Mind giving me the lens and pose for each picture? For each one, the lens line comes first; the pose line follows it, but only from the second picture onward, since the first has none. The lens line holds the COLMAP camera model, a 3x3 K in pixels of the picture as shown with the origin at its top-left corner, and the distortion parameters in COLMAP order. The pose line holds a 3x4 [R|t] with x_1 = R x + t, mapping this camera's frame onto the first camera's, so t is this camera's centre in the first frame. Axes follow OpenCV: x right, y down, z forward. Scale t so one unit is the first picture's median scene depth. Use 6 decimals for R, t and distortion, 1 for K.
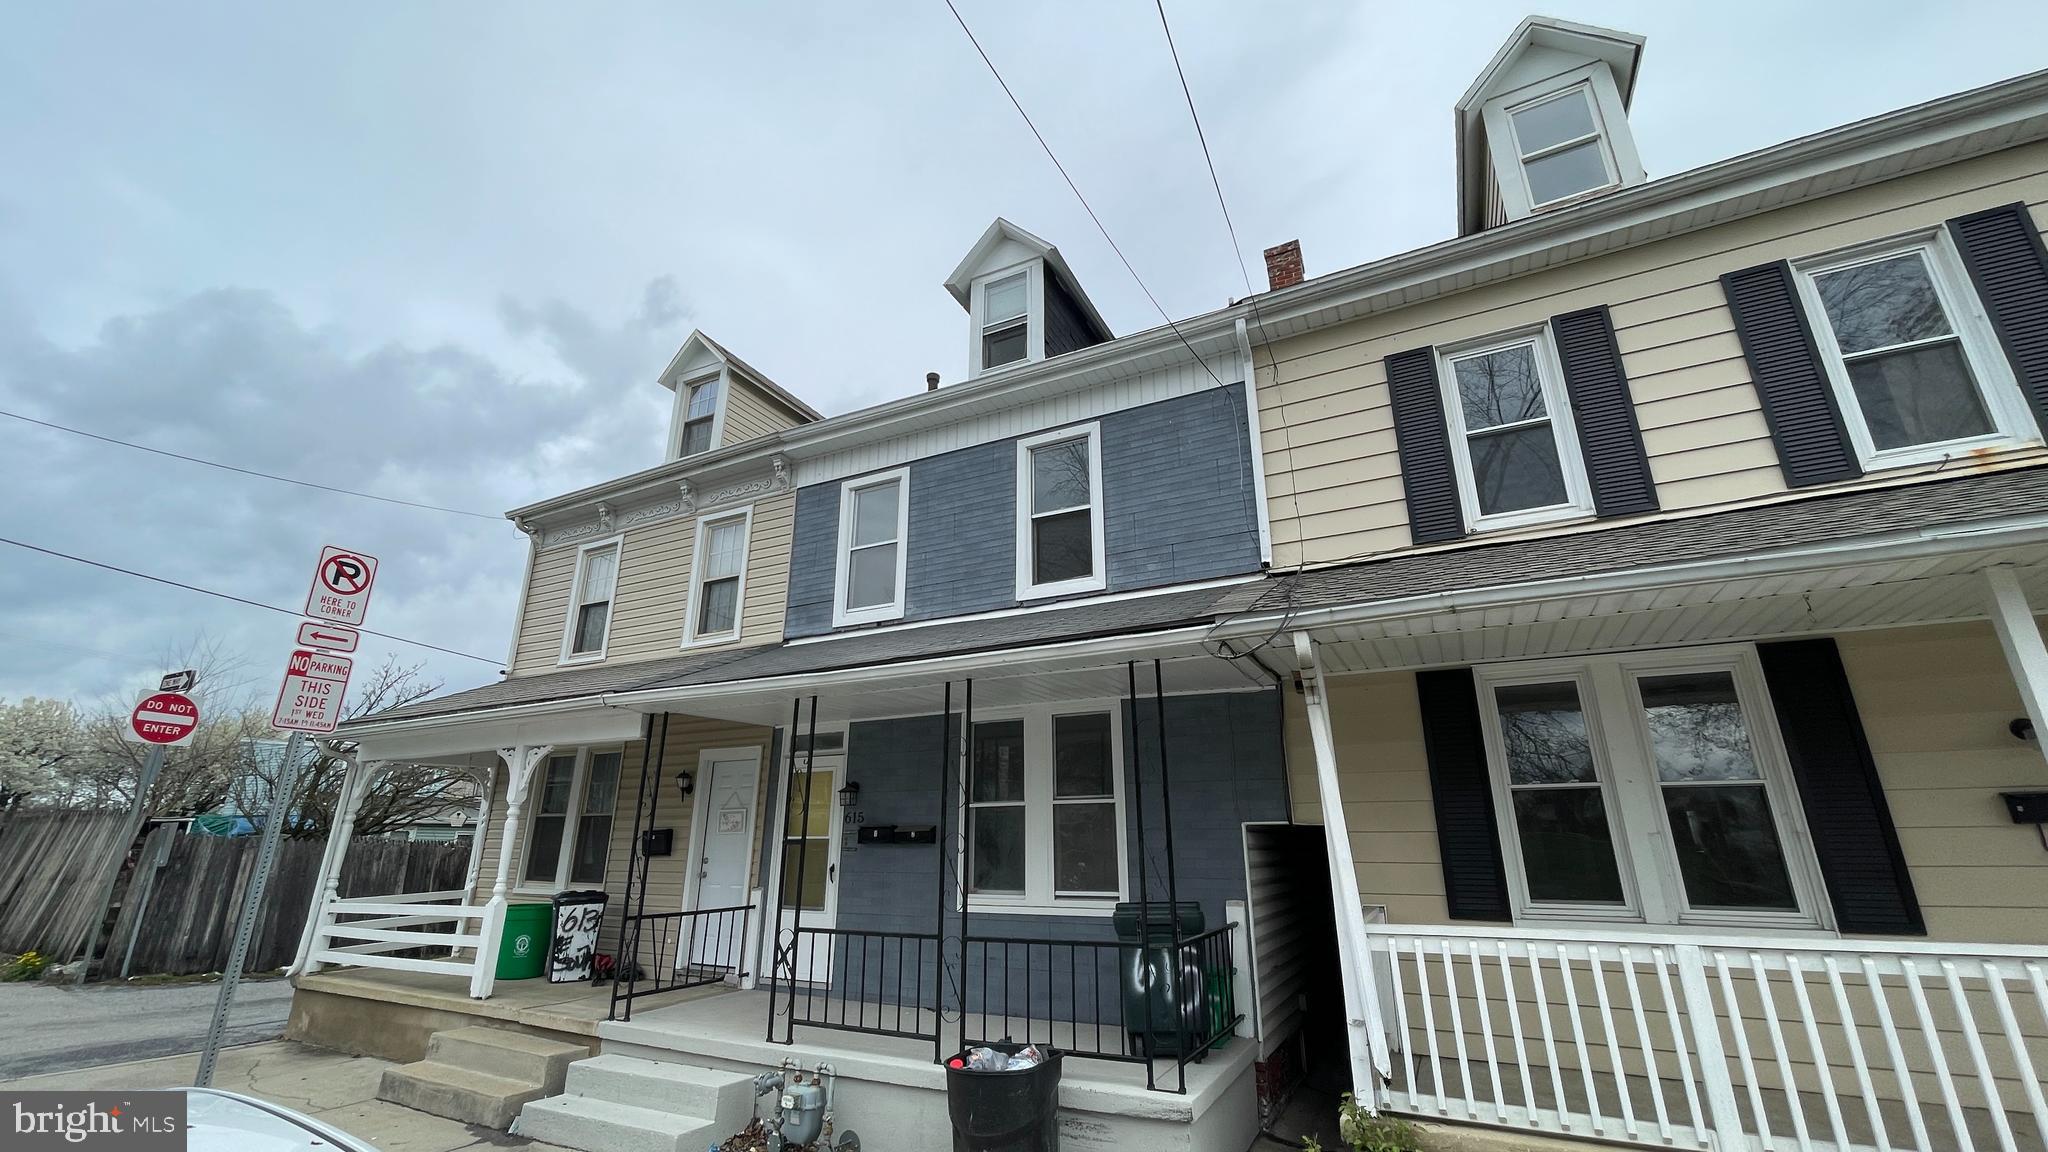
lens RADIAL K [[820.0, 0, 1016.4], [0, 820.0, 570.4], [0, 0, 1]] dist [-0.000991, -0.000638]
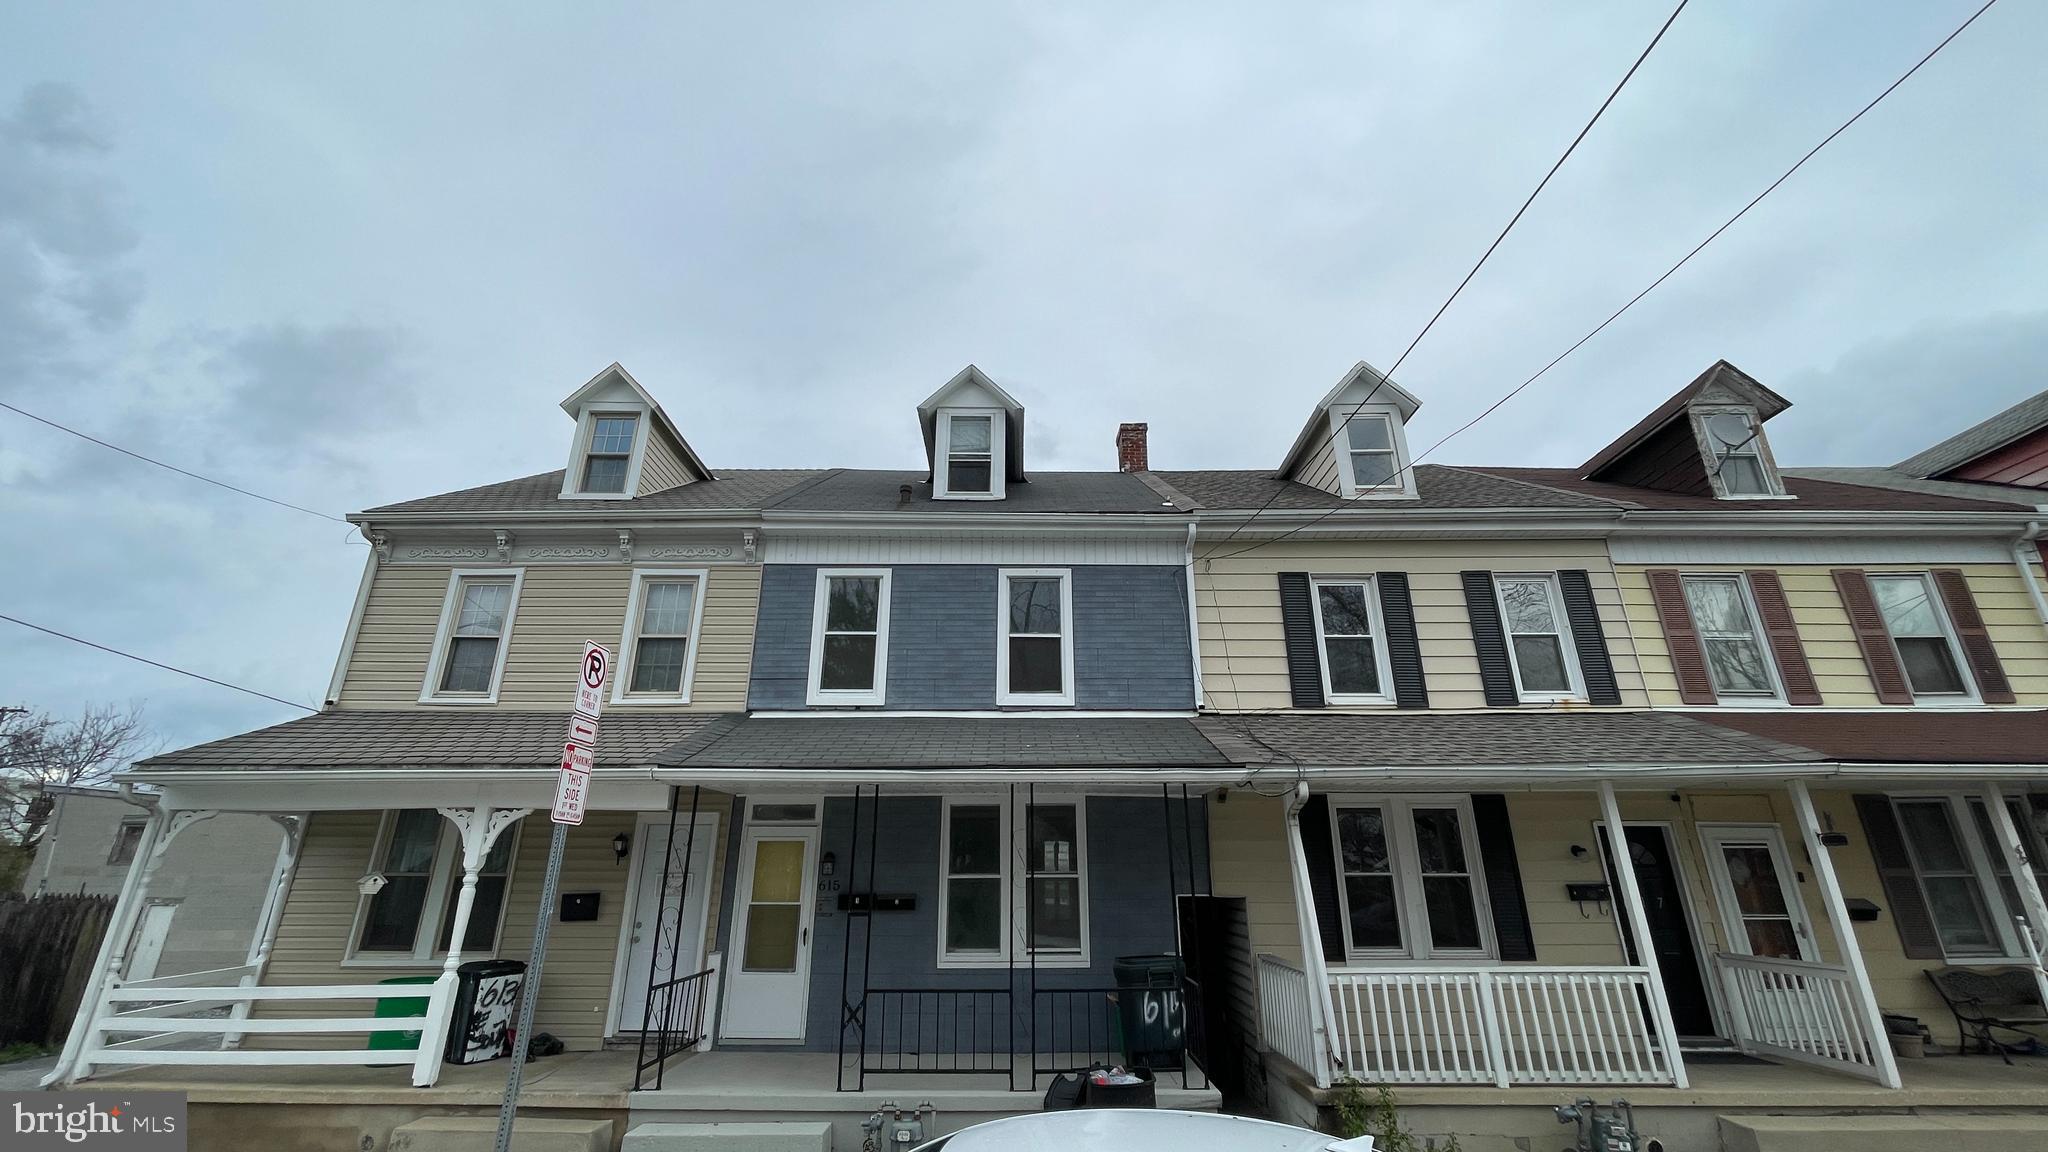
lens RADIAL K [[820.0, 0, 1016.4], [0, 820.0, 570.4], [0, 0, 1]] dist [-0.000991, -0.000638]
pose [[0.892965, 0.160465, 0.420553, -0.518247], [-0.144692, 0.987041, -0.069387, -0.080428], [-0.426237, 0.001109, 0.904611, -0.115722]]
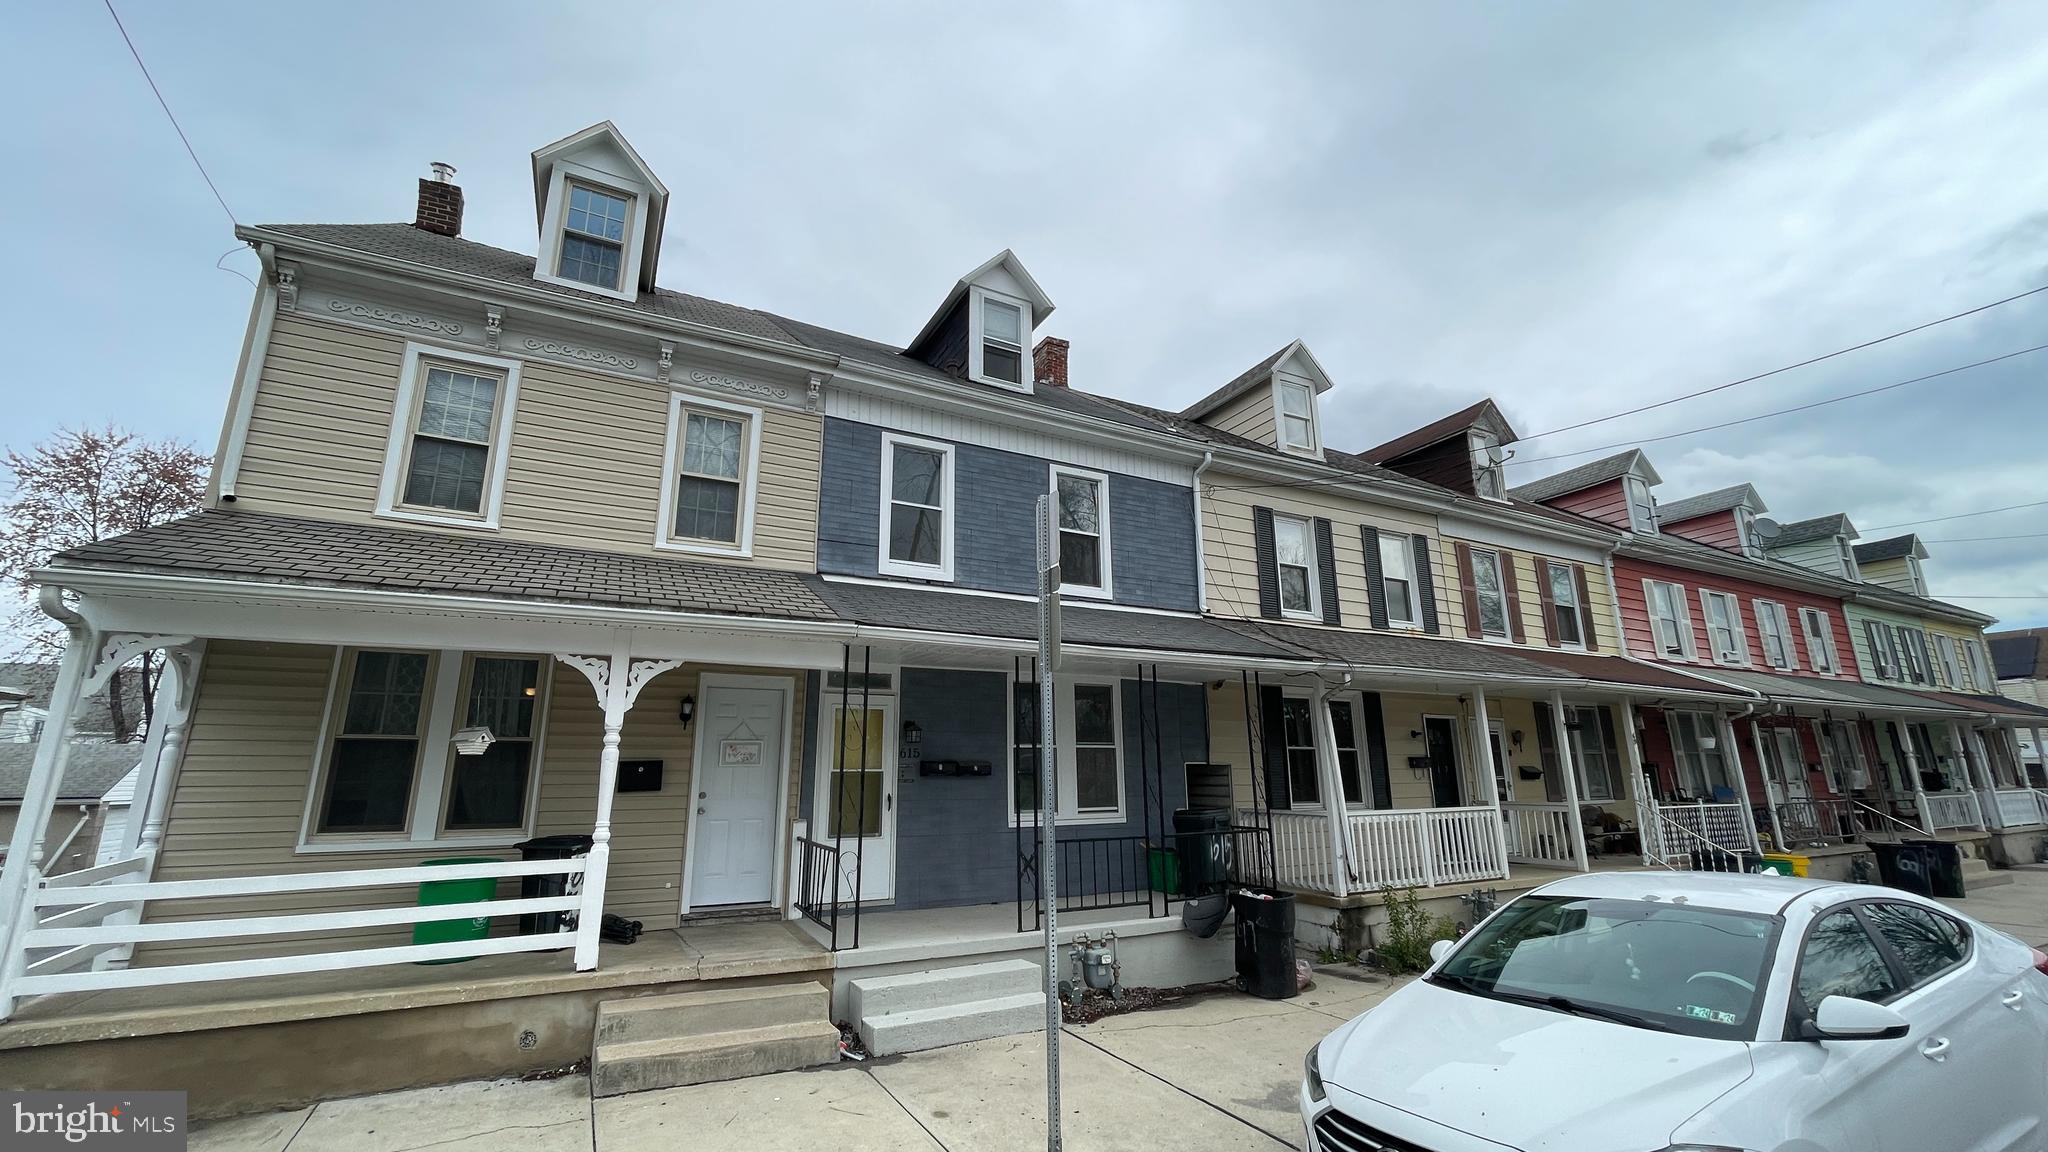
lens RADIAL K [[820.0, 0, 1016.4], [0, 820.0, 570.4], [0, 0, 1]] dist [-0.000991, -0.000638]
pose [[0.583732, 0.193559, 0.788538, -1.061667], [-0.255932, 0.965525, -0.047544, 0.079326], [-0.770556, -0.174059, 0.613145, 0.253771]]
